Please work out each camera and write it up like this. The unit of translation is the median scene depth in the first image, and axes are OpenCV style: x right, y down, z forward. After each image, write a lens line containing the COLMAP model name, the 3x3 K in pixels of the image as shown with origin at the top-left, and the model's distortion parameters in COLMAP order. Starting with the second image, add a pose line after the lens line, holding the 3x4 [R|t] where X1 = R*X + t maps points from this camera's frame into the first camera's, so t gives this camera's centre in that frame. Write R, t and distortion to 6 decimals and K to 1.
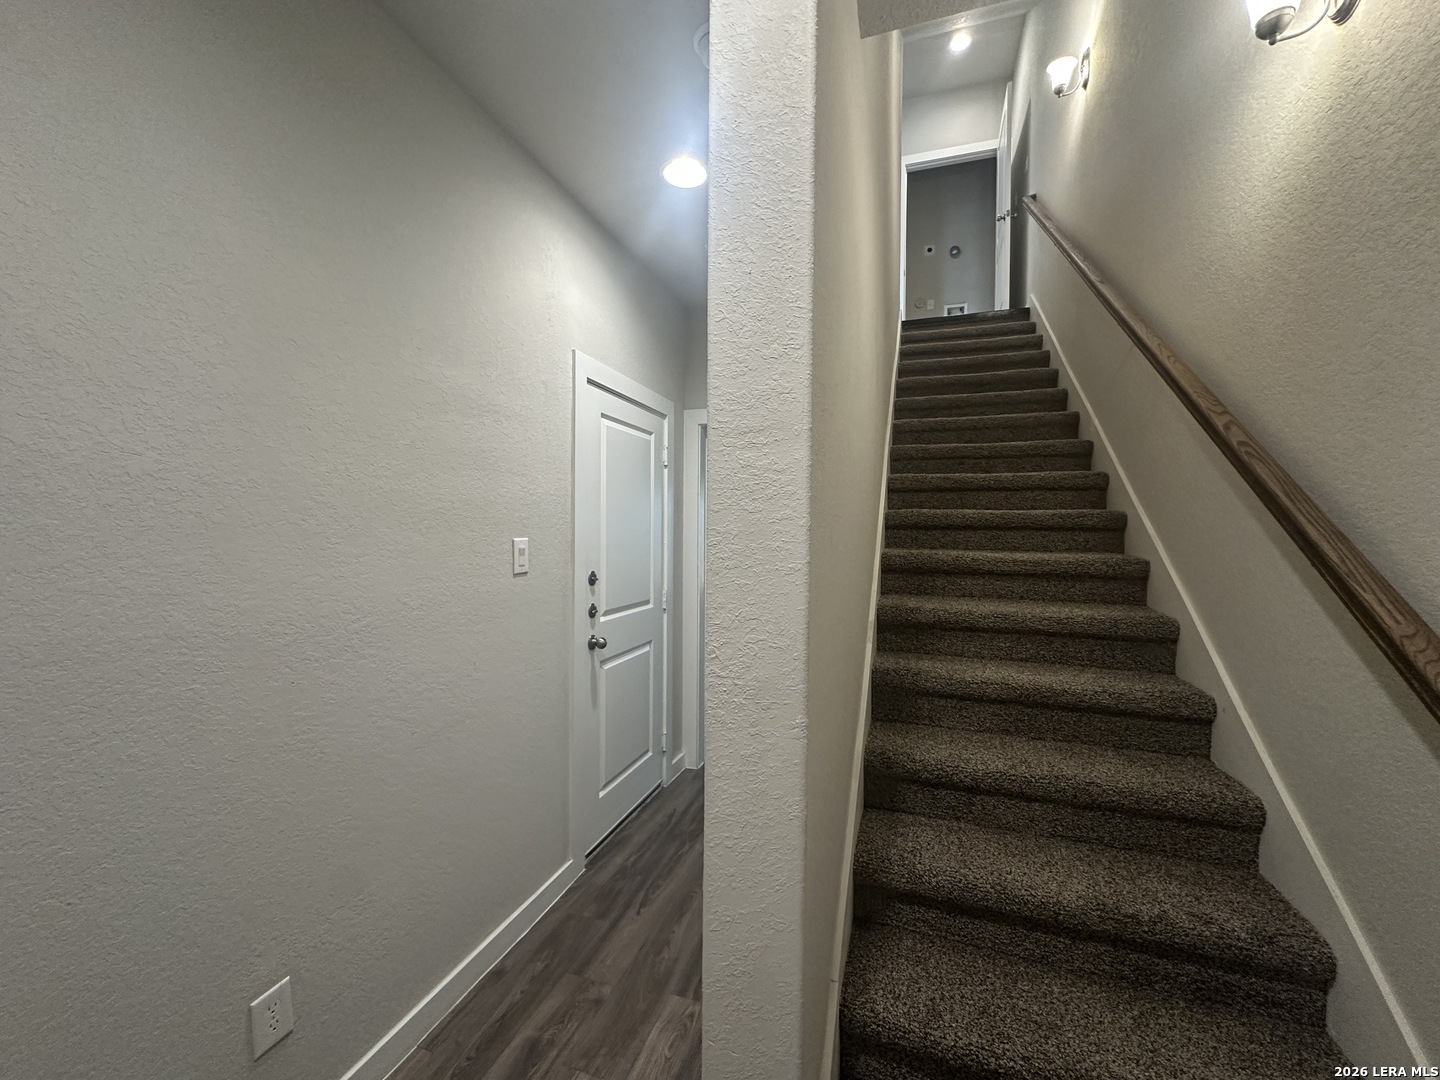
lens RADIAL K [[579.6, 0, 728.5], [0, 579.6, 534.9], [0, 0, 1]] dist [-0.003804, 0.000335]
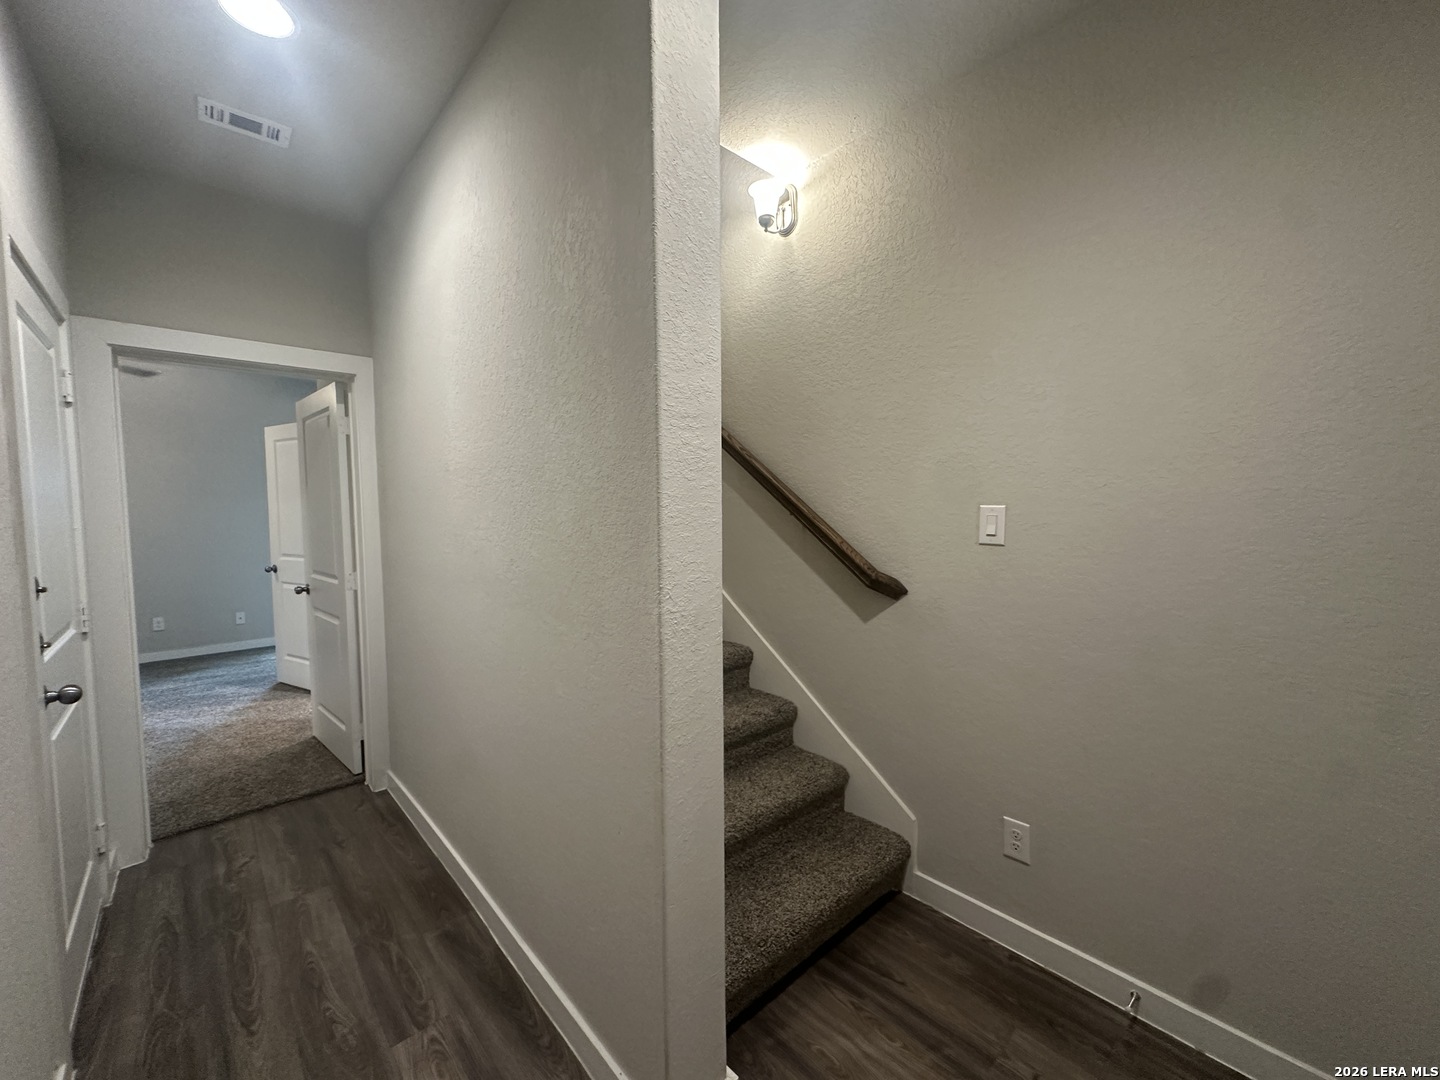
lens RADIAL K [[579.6, 0, 722.9], [0, 579.6, 535.7], [0, 0, 1]] dist [-0.003804, 0.000335]
pose [[0.478967, -0.057693, 0.875935, -0.796940], [0.023450, 0.998323, 0.052932, 0.013202], [-0.877520, -0.004812, 0.479516, 0.238099]]
